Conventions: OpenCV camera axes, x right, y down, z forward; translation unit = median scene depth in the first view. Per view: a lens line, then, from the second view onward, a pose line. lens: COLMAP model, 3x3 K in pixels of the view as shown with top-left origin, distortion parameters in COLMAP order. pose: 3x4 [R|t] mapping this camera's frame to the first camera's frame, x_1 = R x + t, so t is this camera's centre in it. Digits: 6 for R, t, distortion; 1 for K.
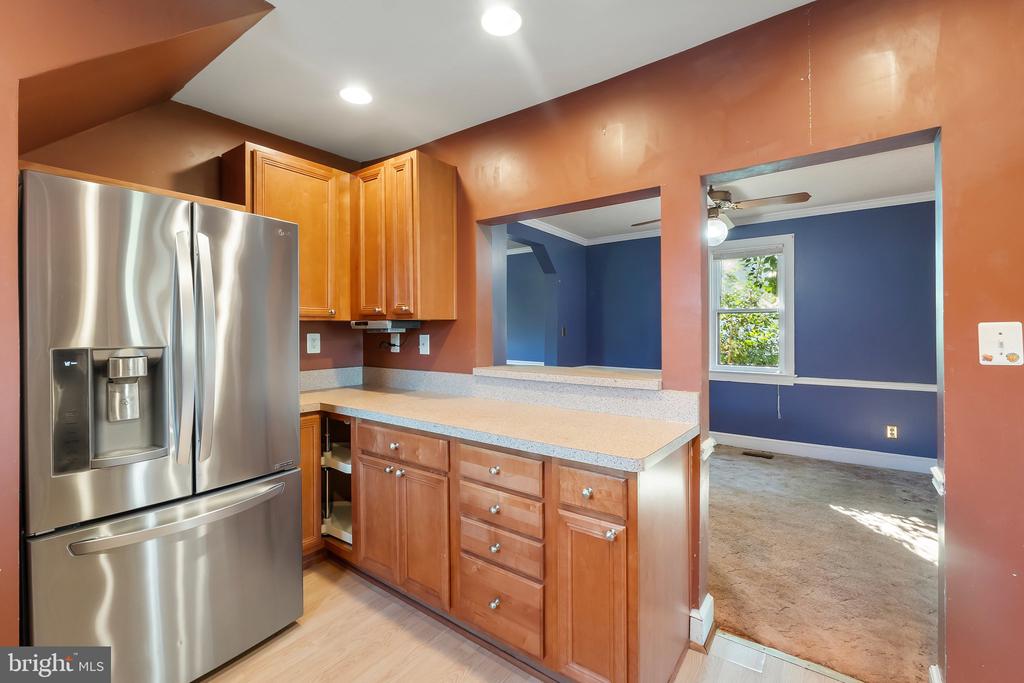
lens RADIAL K [[445.5, 0, 511.8], [0, 445.5, 330.4], [0, 0, 1]] dist [0.000582, 0.000150]
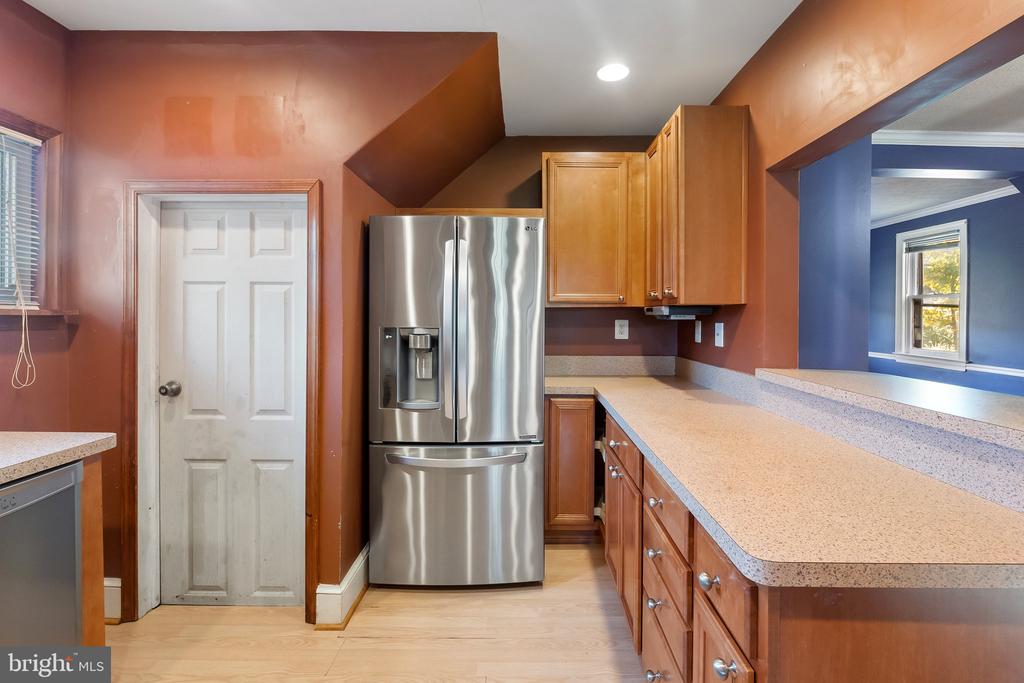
lens RADIAL K [[450.9, 0, 515.3], [0, 450.9, 318.6], [0, 0, 1]] dist [0.000085, -0.000124]
pose [[0.596040, 0.009324, -0.802901, 0.274473], [-0.006163, 0.999956, 0.007037, -0.001448], [0.802931, 0.000754, 0.596071, 0.222295]]
